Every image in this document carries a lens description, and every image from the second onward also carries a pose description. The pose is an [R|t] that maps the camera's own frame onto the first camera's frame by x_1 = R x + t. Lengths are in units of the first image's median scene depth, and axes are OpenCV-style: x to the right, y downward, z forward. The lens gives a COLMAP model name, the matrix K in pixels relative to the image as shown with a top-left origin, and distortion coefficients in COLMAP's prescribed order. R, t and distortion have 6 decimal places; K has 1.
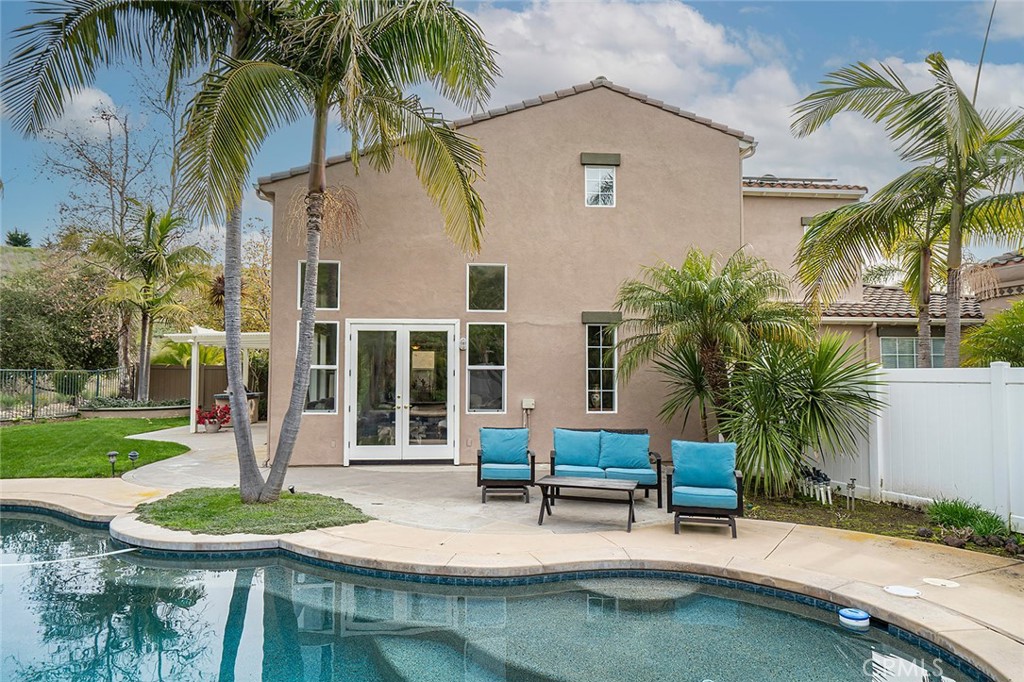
lens RADIAL K [[629.0, 0, 512.0], [0, 629.0, 341.0], [0, 0, 1]] dist [0.006379, 0.002616]
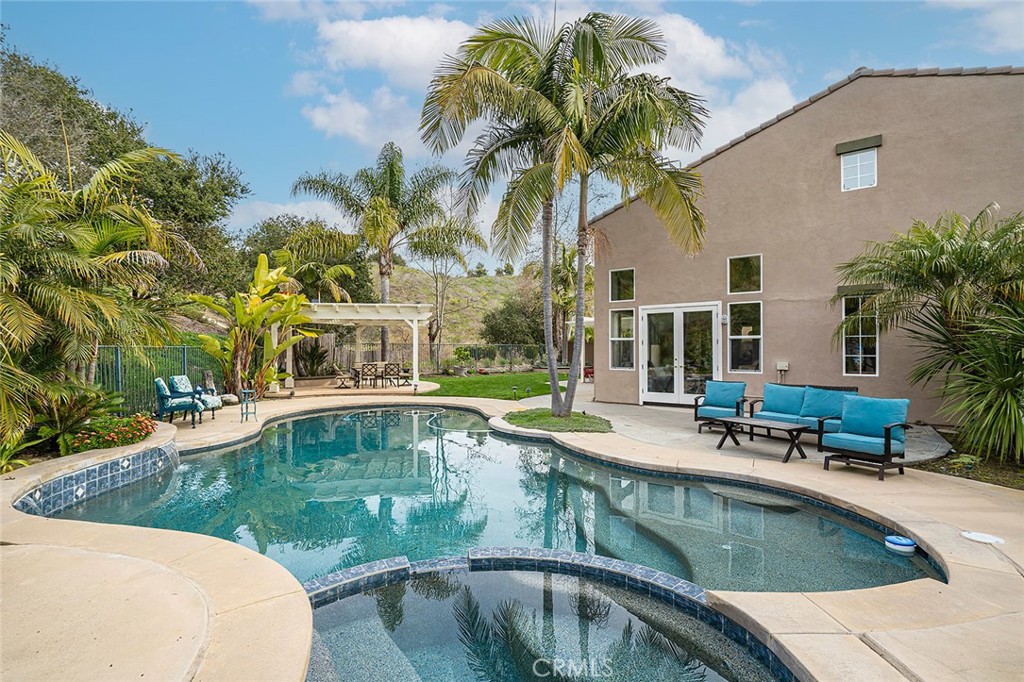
lens RADIAL K [[487.5, 0, 517.0], [0, 487.5, 343.3], [0, 0, 1]] dist [-0.001815, 0.000392]
pose [[0.741512, -0.014635, -0.670780, 0.279790], [0.041520, 0.998847, 0.024105, 0.011425], [0.669653, -0.045725, 0.741265, -0.045239]]
